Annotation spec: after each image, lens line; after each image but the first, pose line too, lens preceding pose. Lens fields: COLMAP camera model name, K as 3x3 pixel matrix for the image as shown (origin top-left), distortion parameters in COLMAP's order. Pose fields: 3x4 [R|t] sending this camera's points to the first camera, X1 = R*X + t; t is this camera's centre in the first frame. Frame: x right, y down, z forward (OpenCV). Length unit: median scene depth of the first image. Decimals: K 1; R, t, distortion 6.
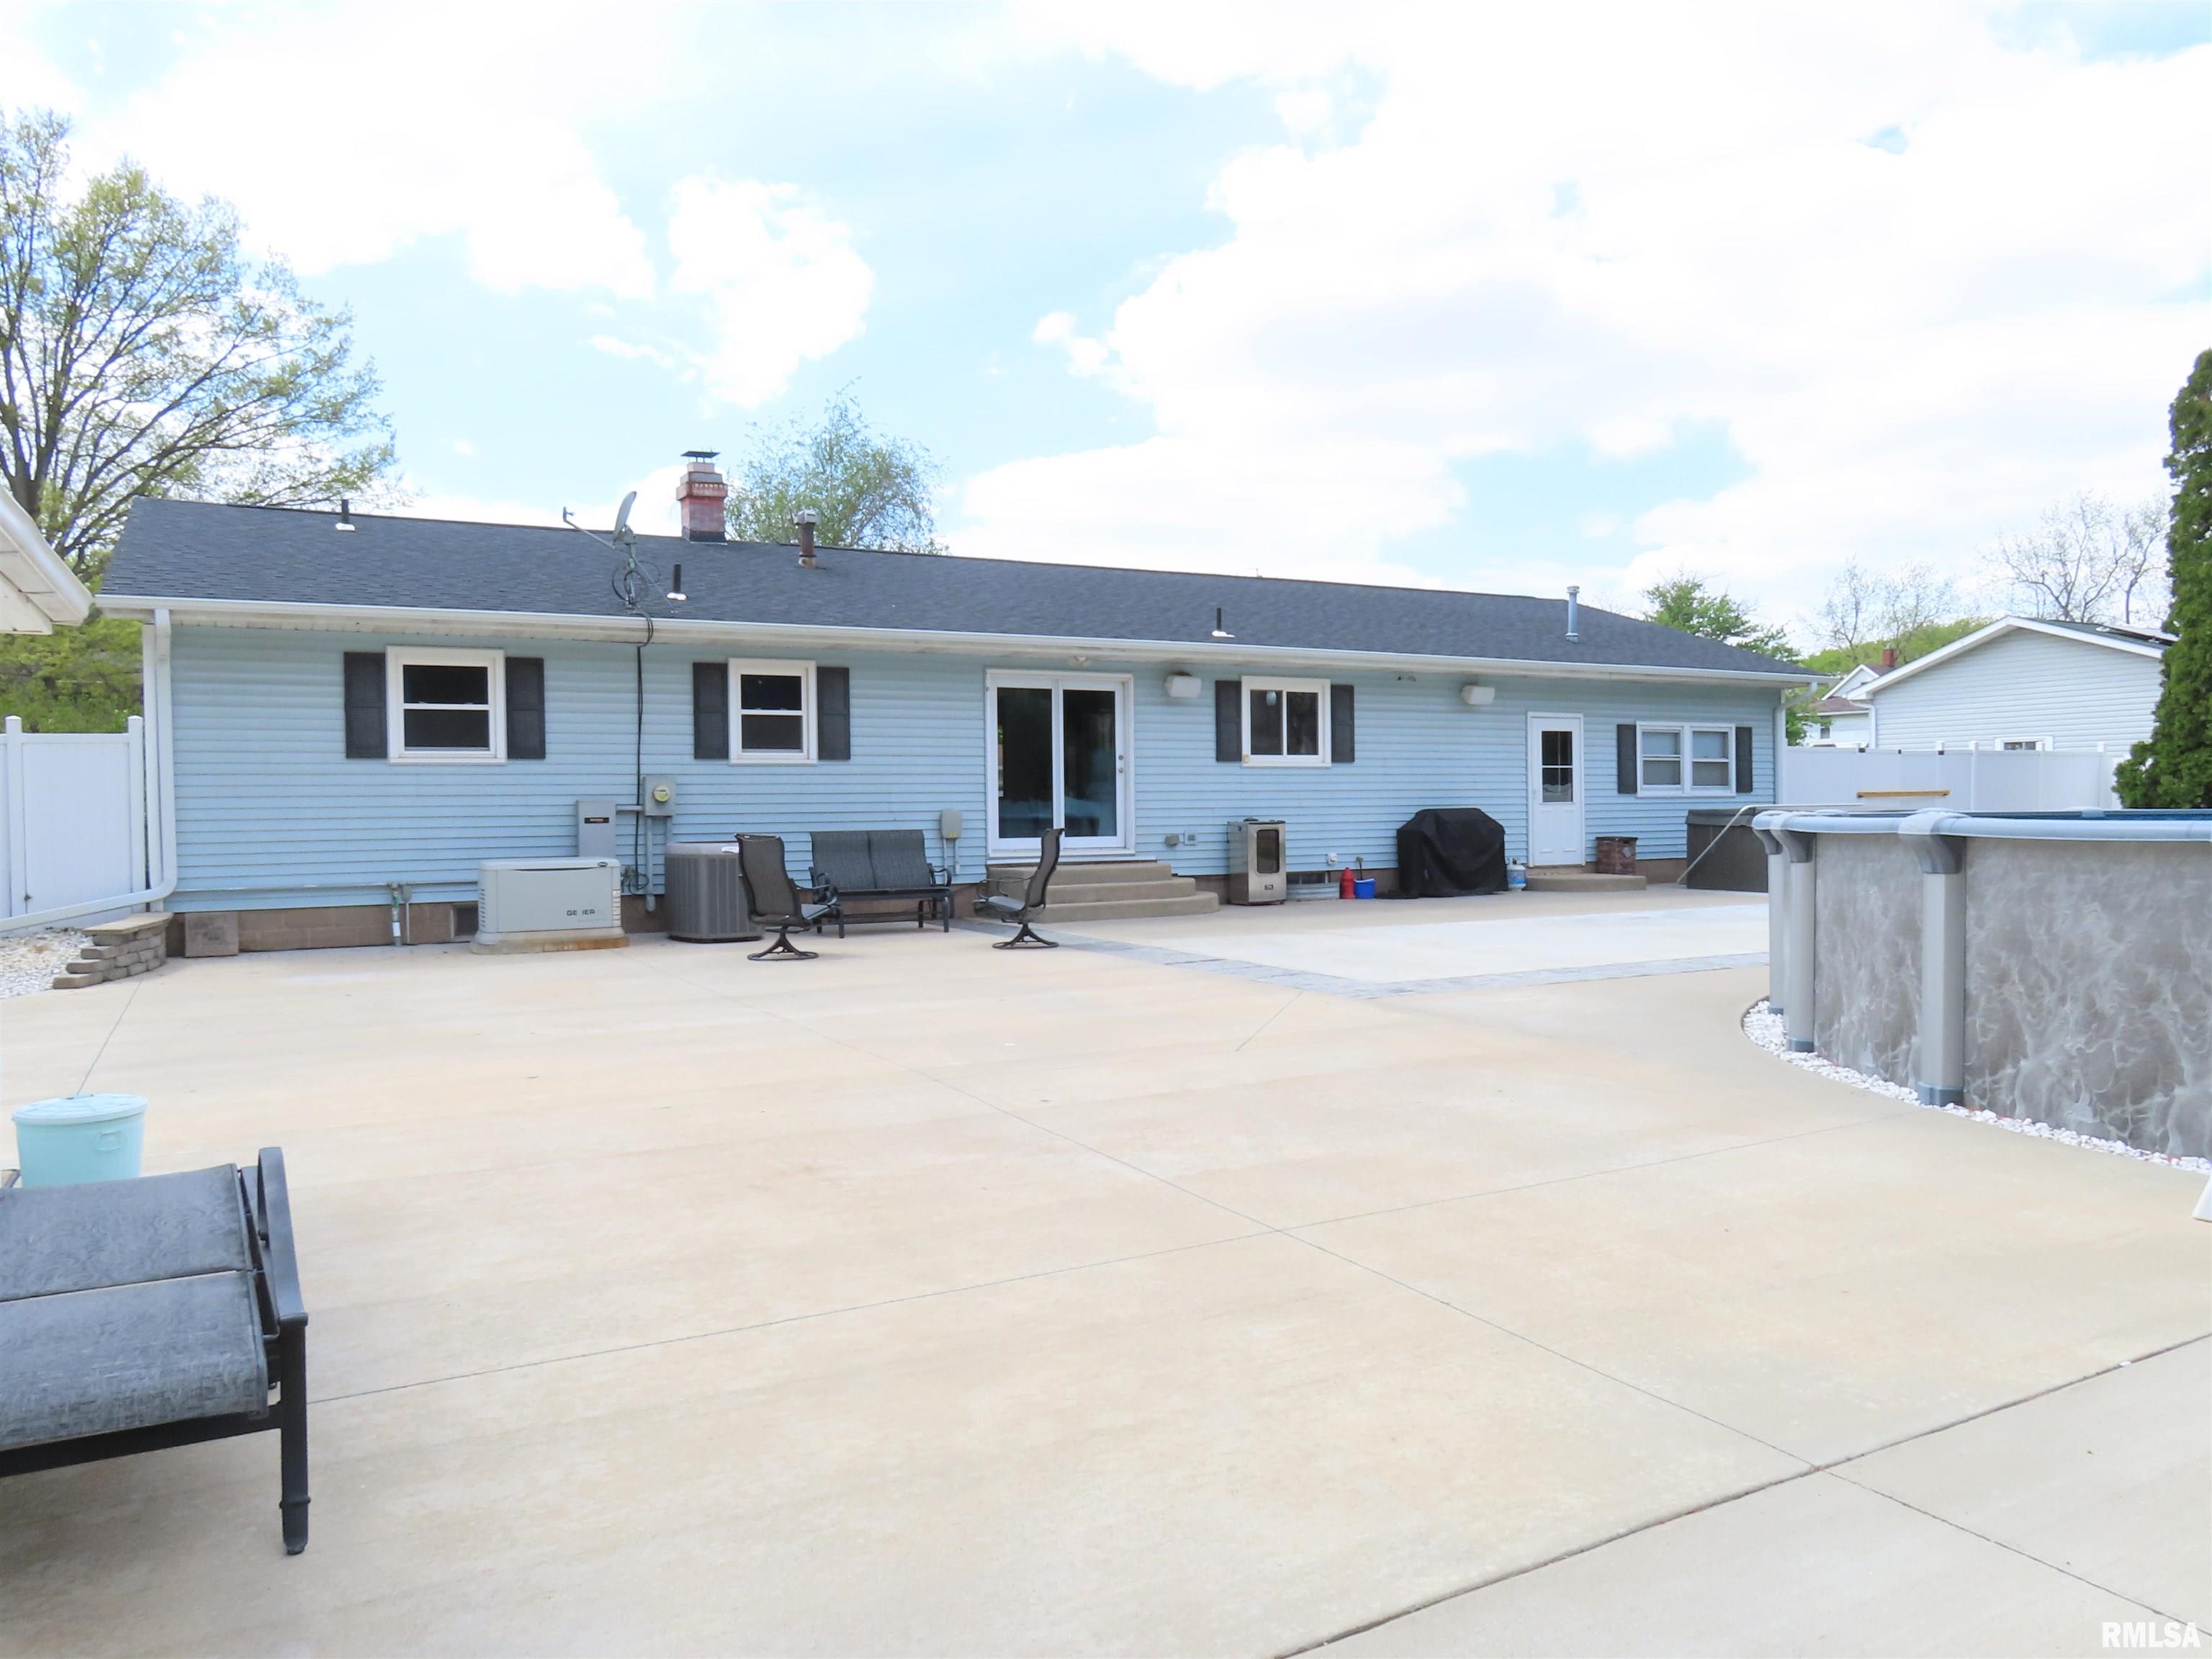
lens RADIAL K [[1581.0, 0, 1106.0], [0, 1581.0, 829.5], [0, 0, 1]] dist [-0.003061, 0.002354]
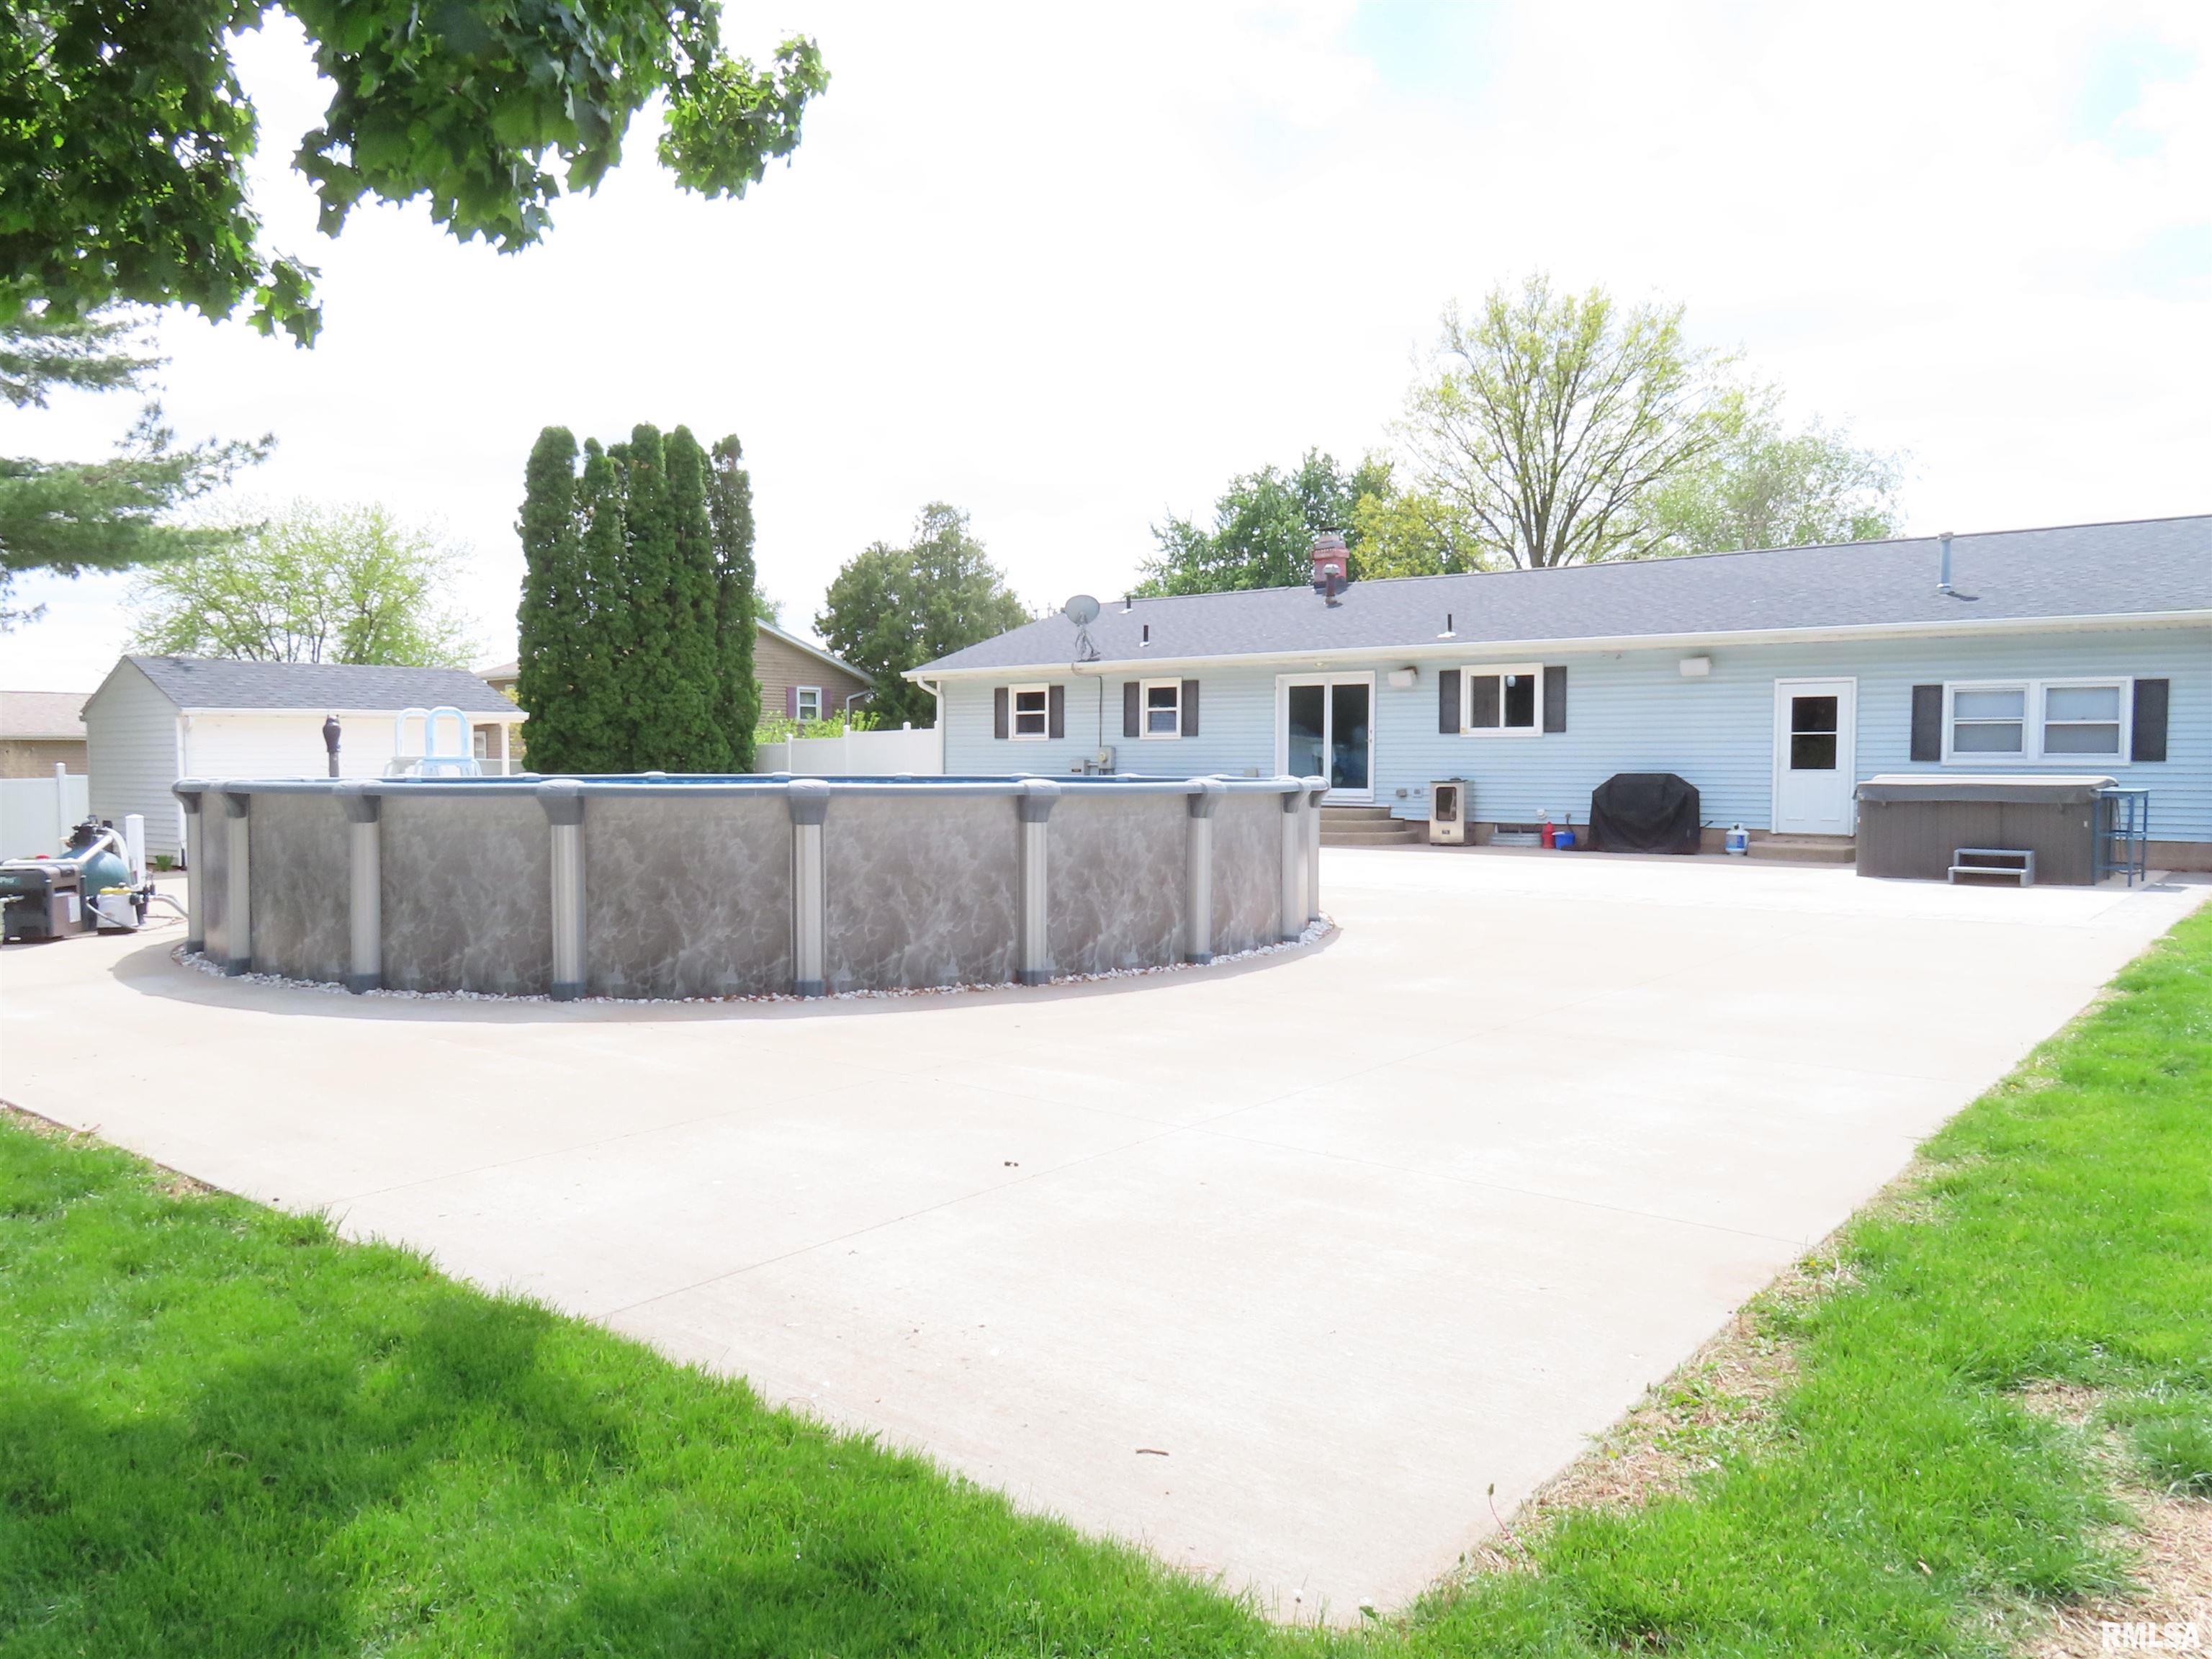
lens RADIAL K [[1581.0, 0, 1106.0], [0, 1581.0, 829.5], [0, 0, 1]] dist [-0.003061, 0.002354]
pose [[0.390789, 0.044132, -0.919422, 1.119608], [-0.027134, 0.998968, 0.036417, -0.004225], [0.920080, 0.010716, 0.391583, 0.236575]]
